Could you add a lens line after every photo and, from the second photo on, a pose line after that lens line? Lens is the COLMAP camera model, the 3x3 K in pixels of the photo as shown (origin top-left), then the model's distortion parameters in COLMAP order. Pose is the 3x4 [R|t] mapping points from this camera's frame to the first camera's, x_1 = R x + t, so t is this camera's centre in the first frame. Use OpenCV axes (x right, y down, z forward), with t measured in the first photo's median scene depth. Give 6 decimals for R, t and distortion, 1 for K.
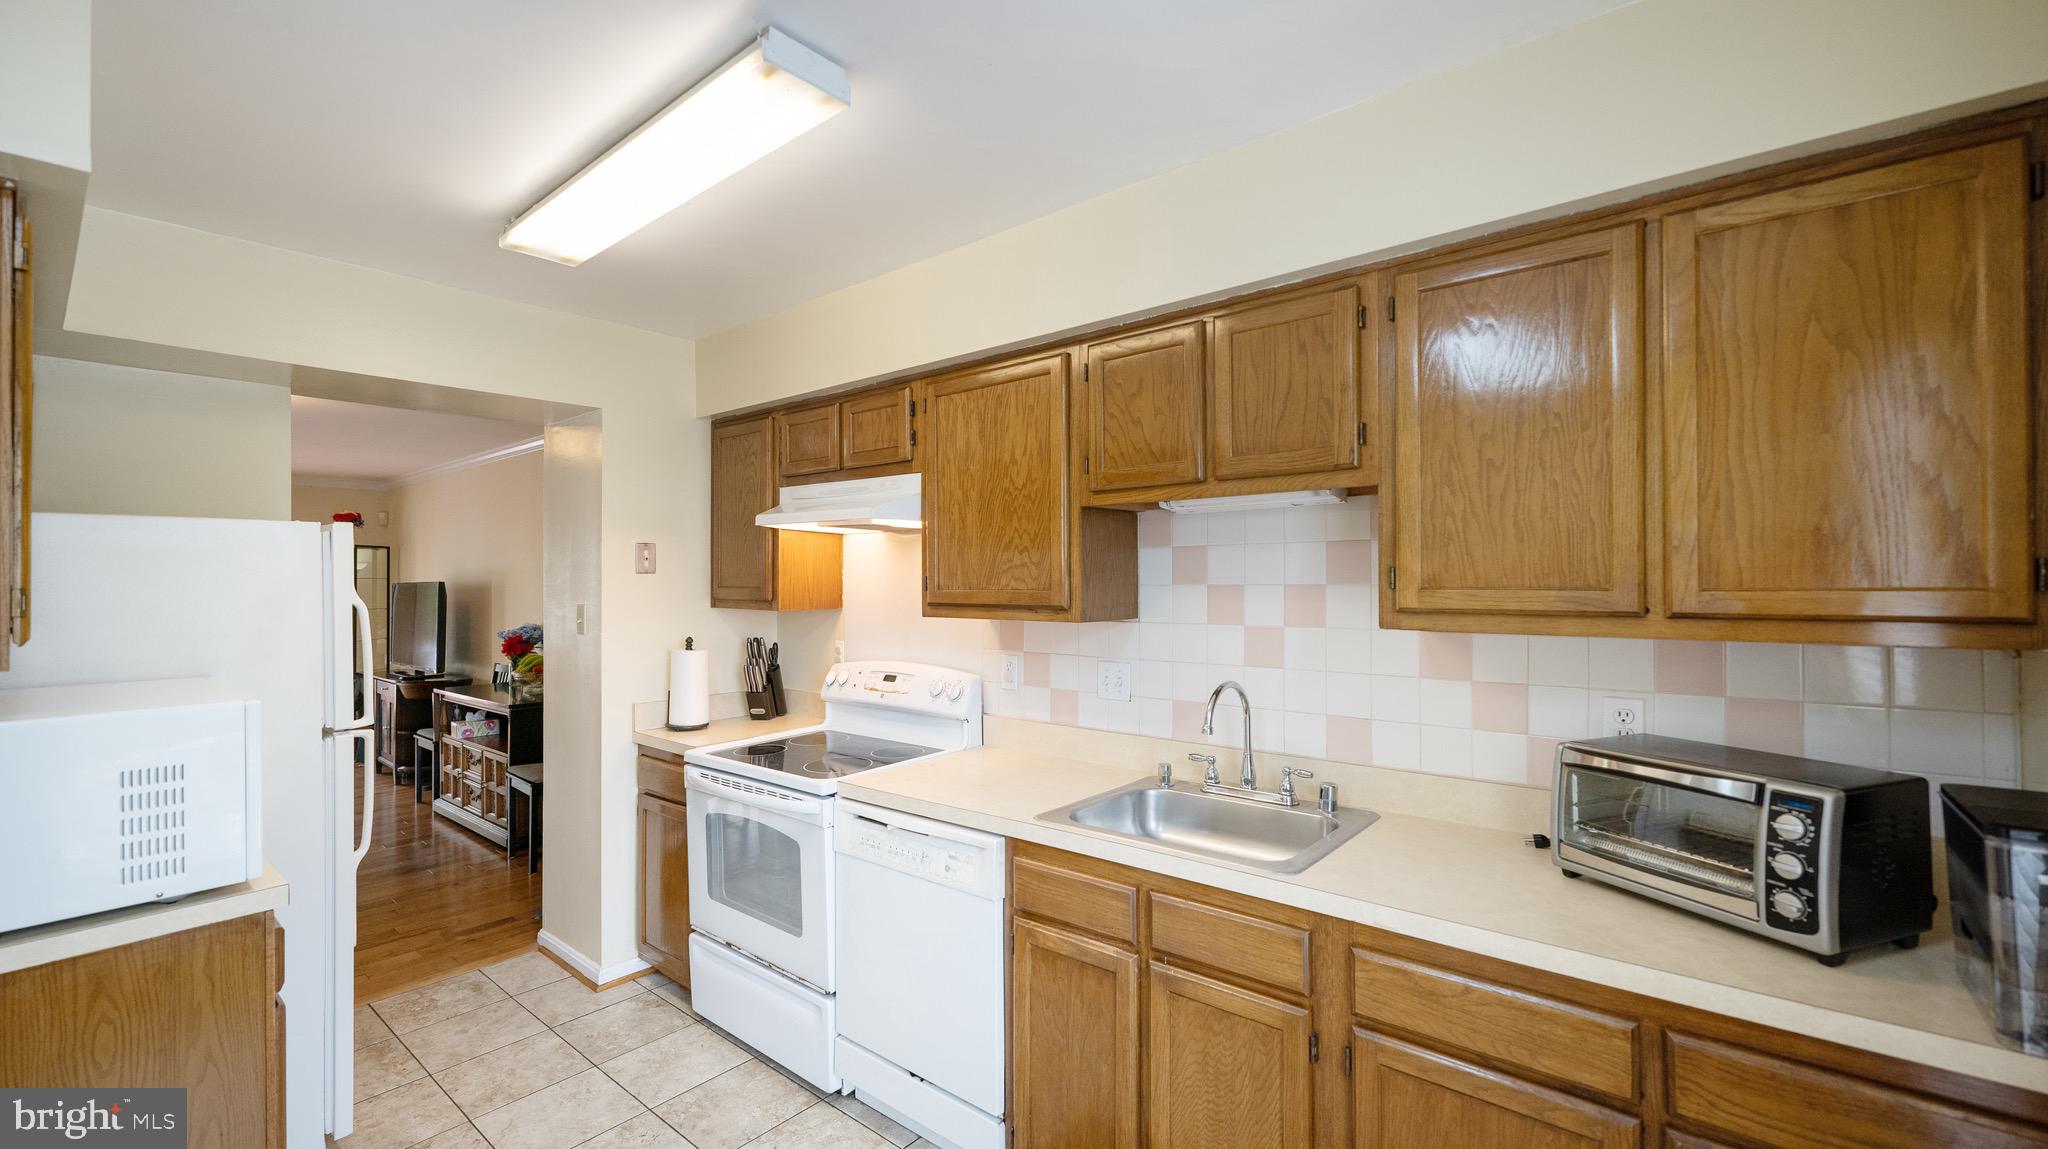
lens RADIAL K [[836.2, 0, 1018.3], [0, 836.2, 581.5], [0, 0, 1]] dist [0.002689, 0.000140]
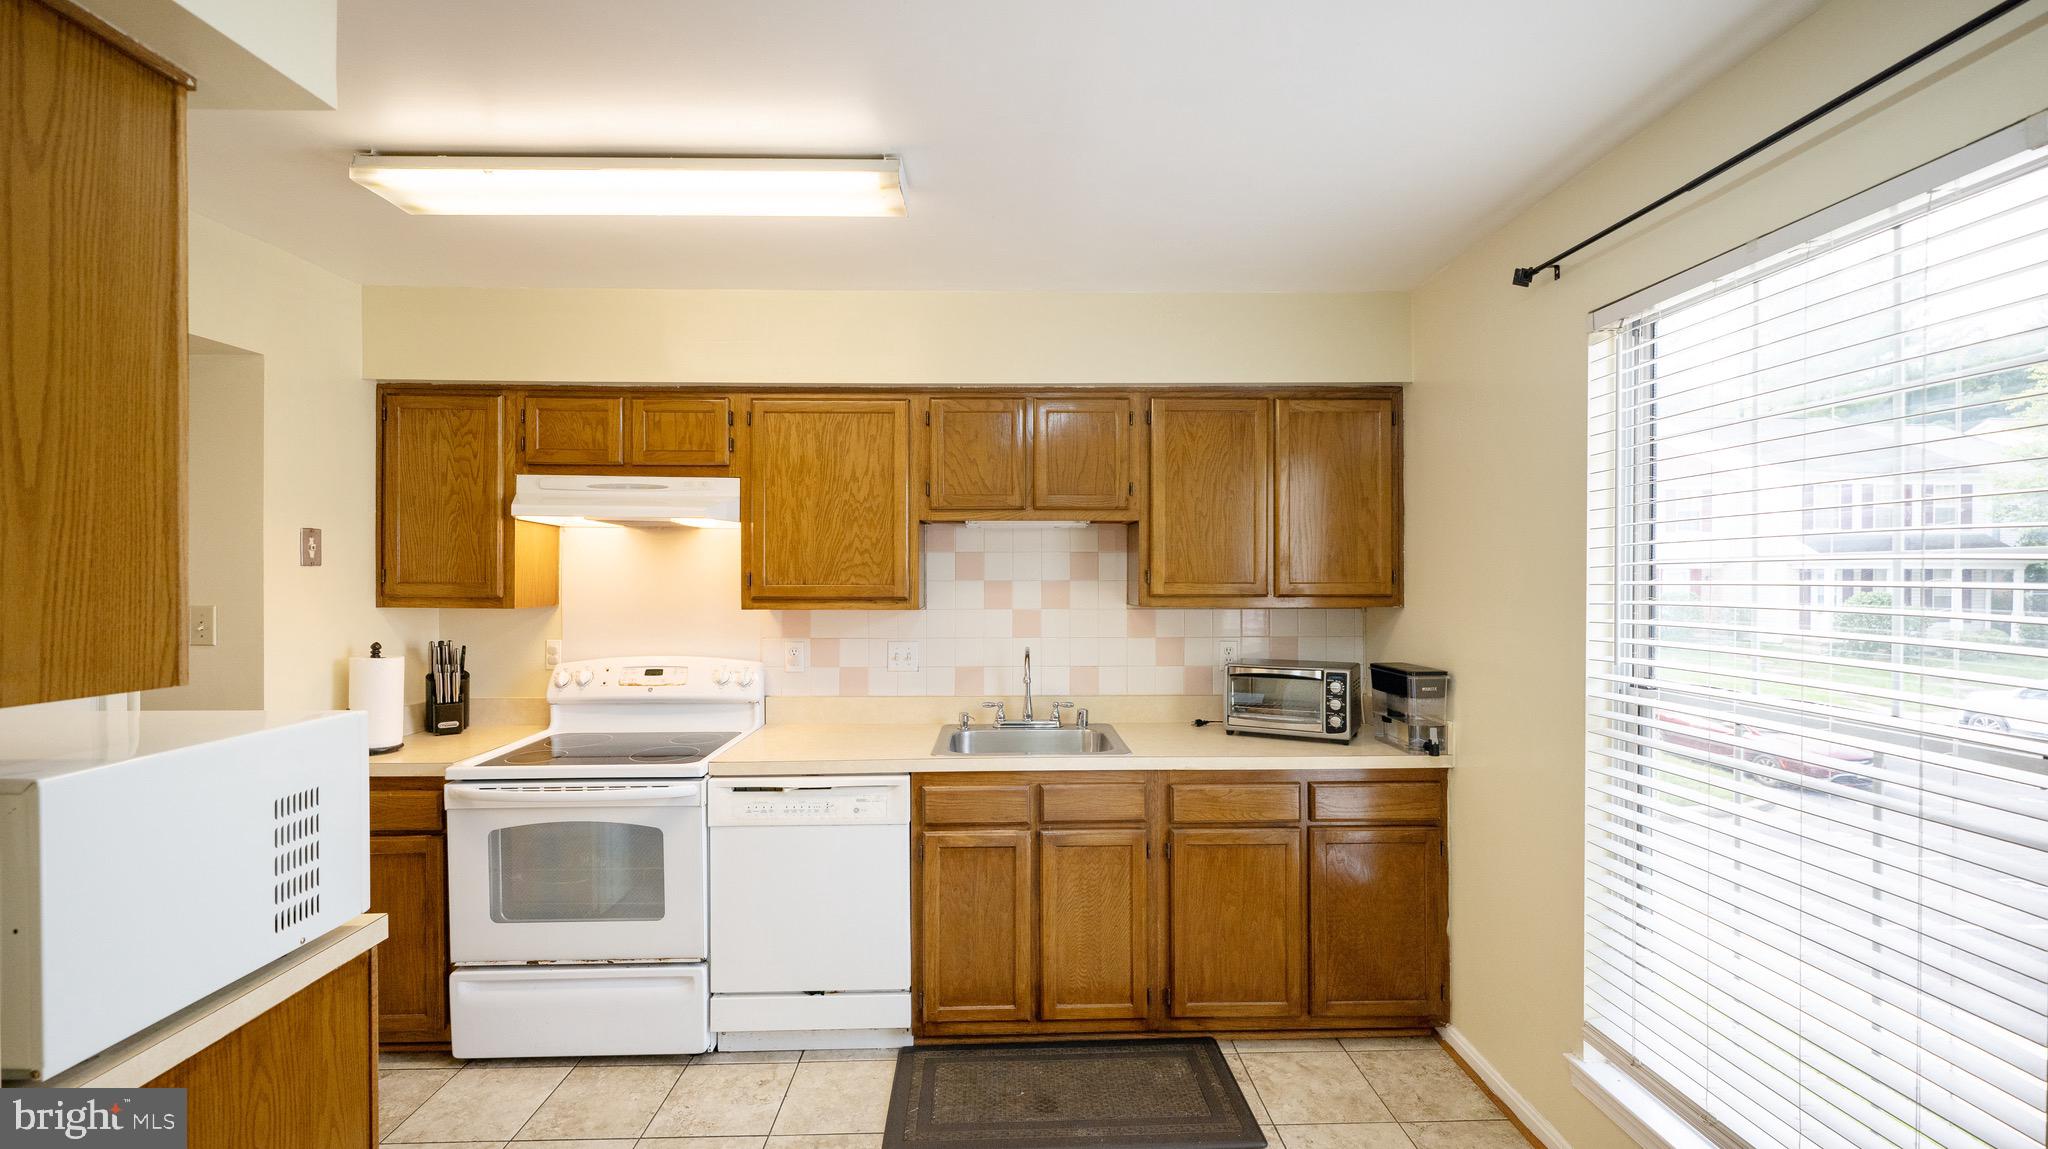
lens RADIAL K [[836.2, 0, 1018.3], [0, 836.2, 581.5], [0, 0, 1]] dist [0.002689, 0.000140]
pose [[0.755090, 0.000149, 0.655621, -0.695541], [-0.003158, 0.999989, 0.003409, 0.000770], [-0.655613, -0.004644, 0.755083, -0.083932]]
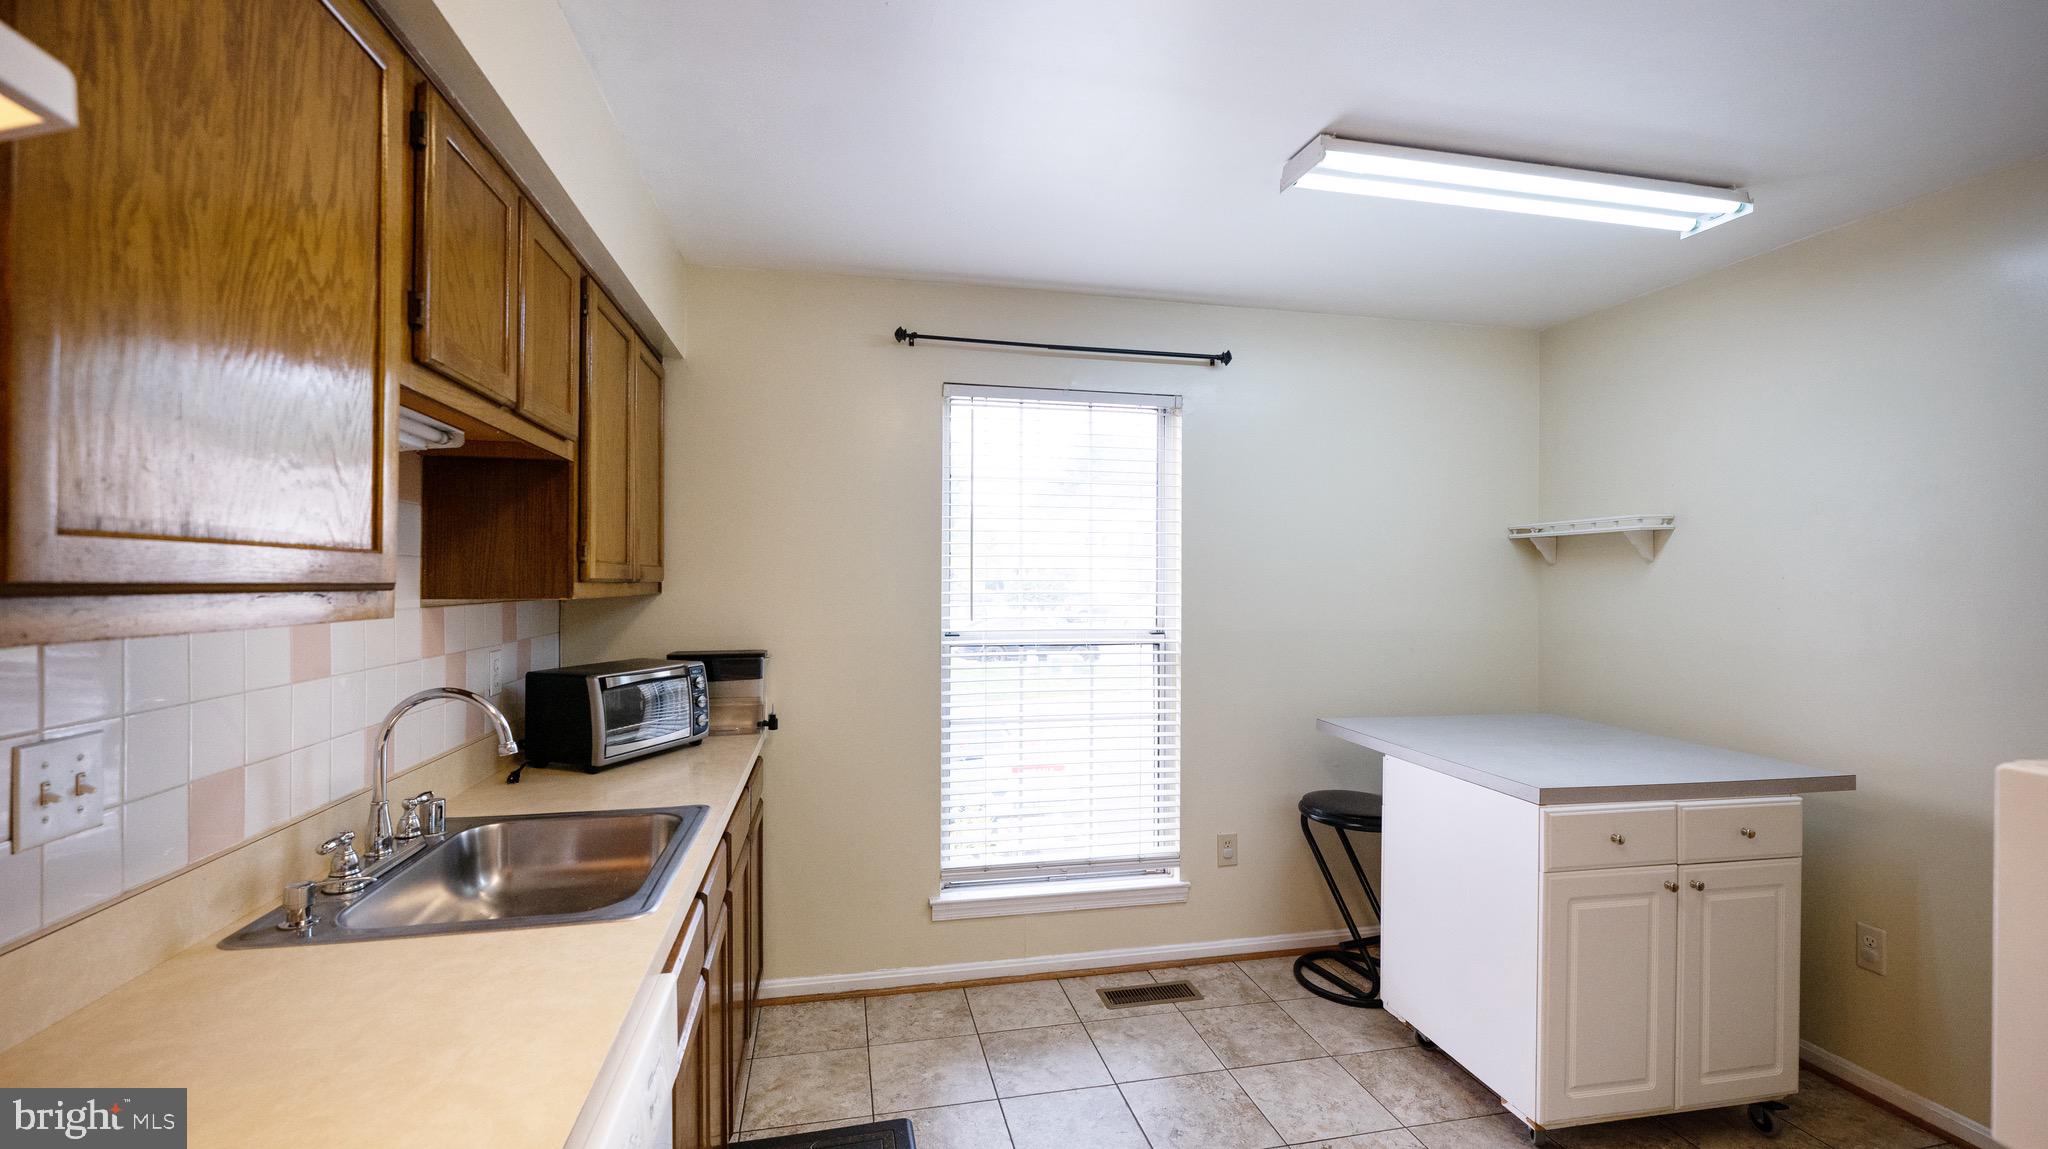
lens RADIAL K [[847.8, 0, 1024.0], [0, 847.8, 574.5], [0, 0, 1]] dist [-0.000239, 0.000010]
pose [[-0.792180, 0.007273, 0.610244, -0.551619], [0.000956, 0.999943, -0.010676, 0.031197], [-0.610287, -0.007874, -0.792142, 1.233662]]
